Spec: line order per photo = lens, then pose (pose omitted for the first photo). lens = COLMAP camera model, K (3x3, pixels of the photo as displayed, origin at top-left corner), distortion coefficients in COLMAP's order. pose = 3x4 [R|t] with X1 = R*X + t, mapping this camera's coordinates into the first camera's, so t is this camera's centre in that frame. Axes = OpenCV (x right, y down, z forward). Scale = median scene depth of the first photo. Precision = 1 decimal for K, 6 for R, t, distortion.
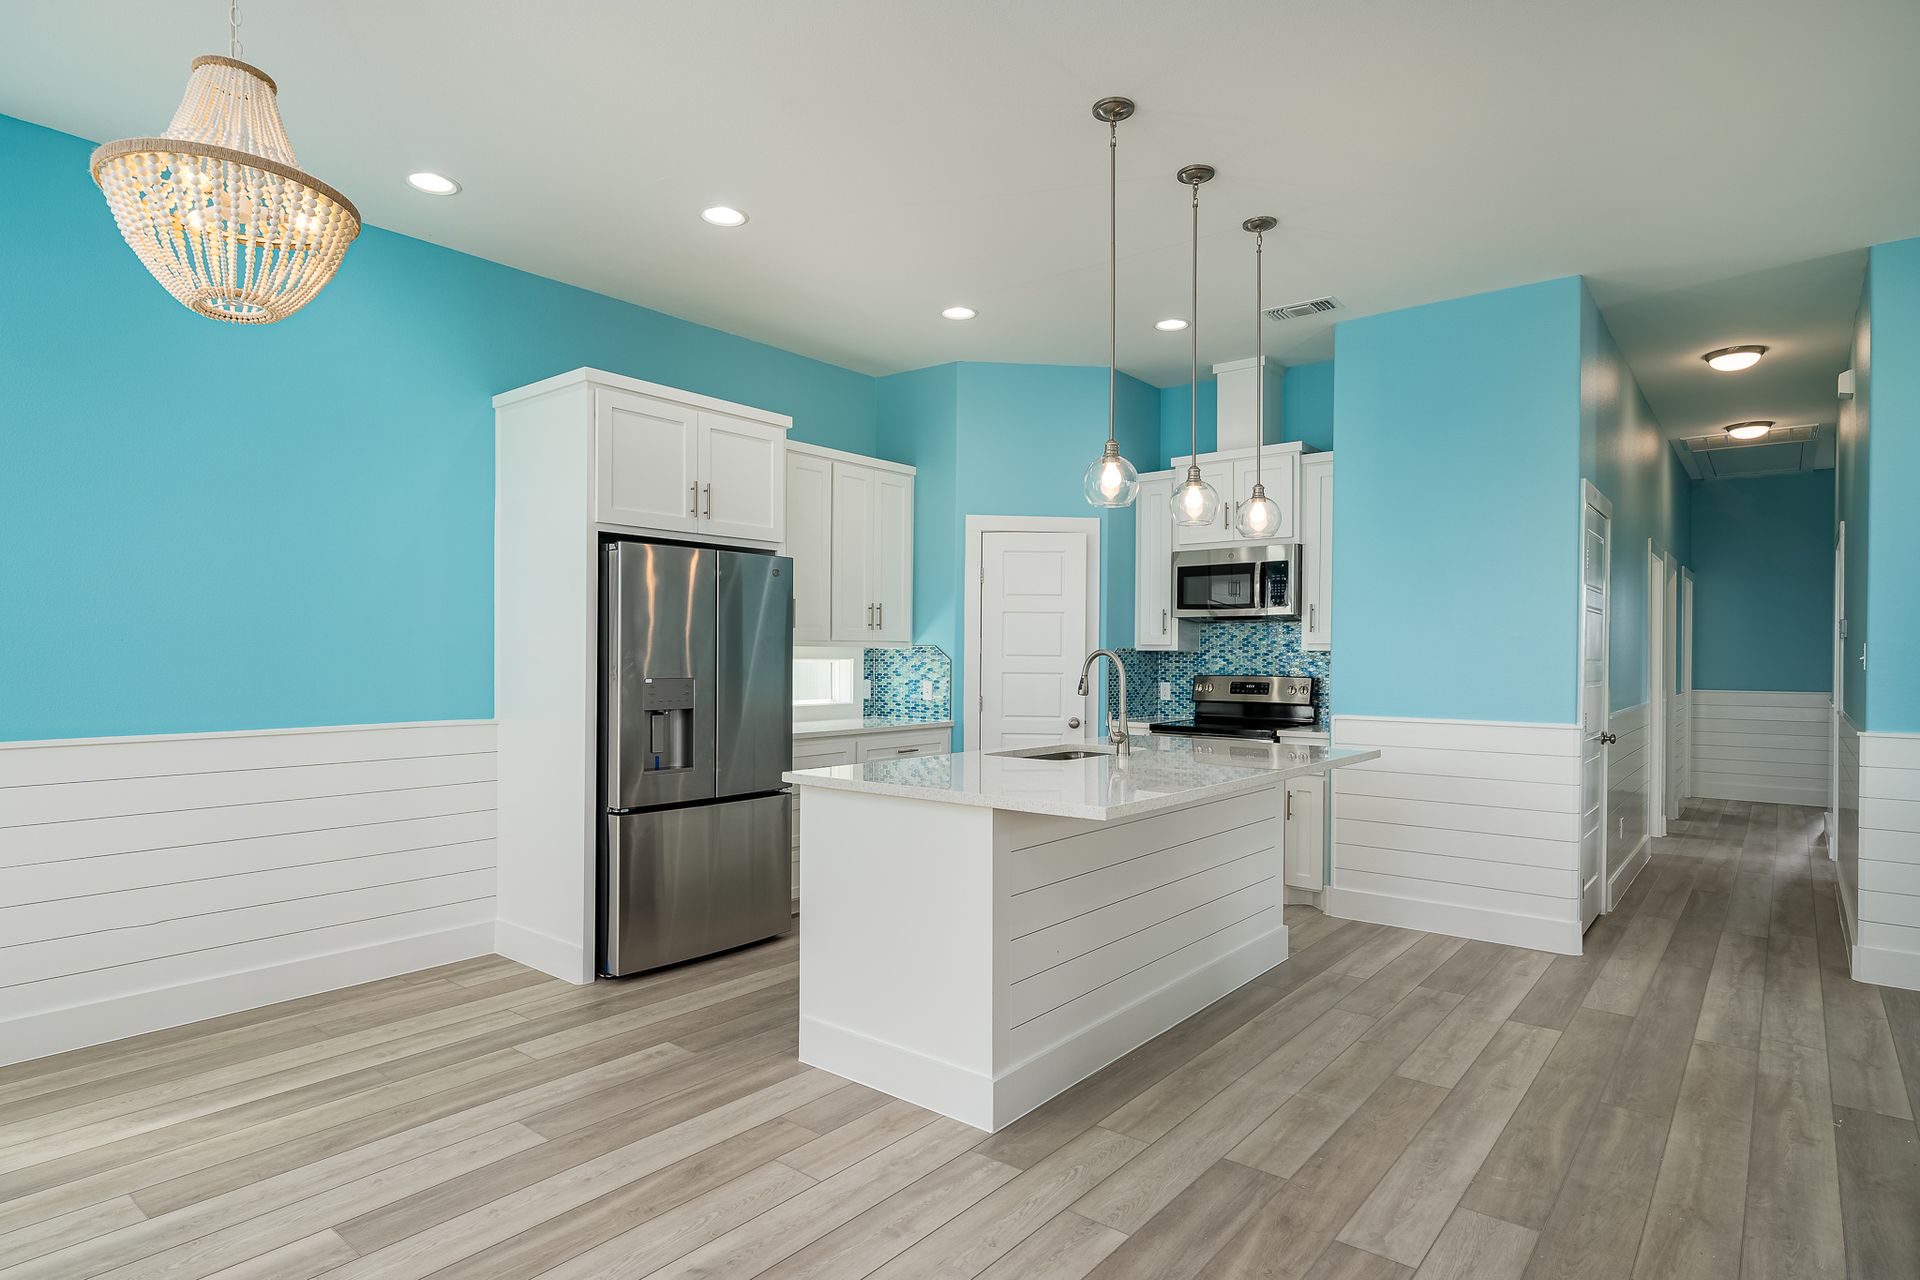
lens RADIAL K [[990.0, 0, 967.3], [0, 990.0, 649.4], [0, 0, 1]] dist [0.002450, -0.000418]
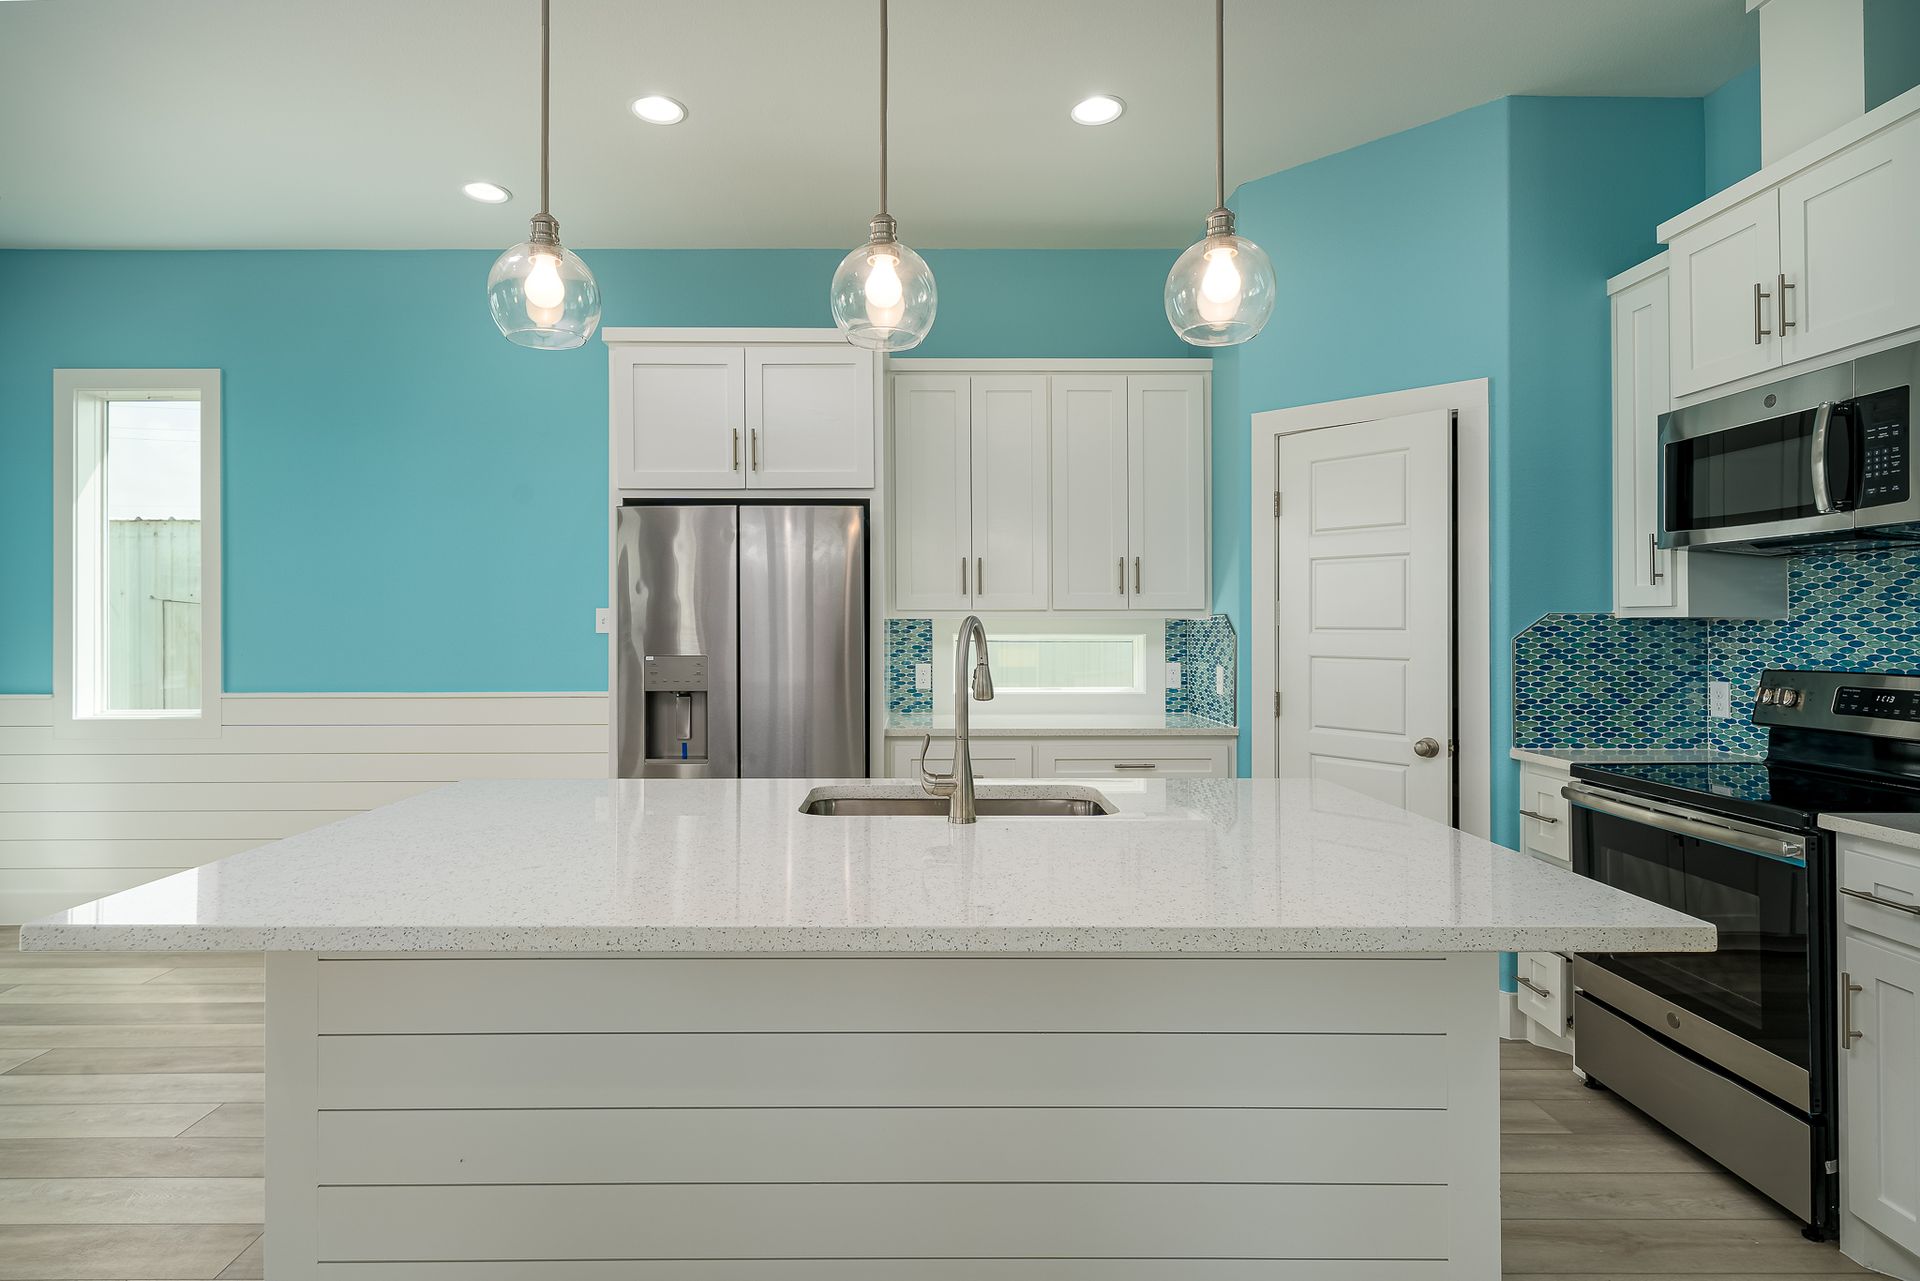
lens RADIAL K [[941.3, 0, 952.3], [0, 941.3, 630.4], [0, 0, 1]] dist [-0.002496, 0.000398]
pose [[0.647307, -0.003001, -0.762224, 0.335209], [0.007821, 0.999966, 0.002705, 0.003538], [0.762190, -0.007712, 0.647308, 0.436765]]
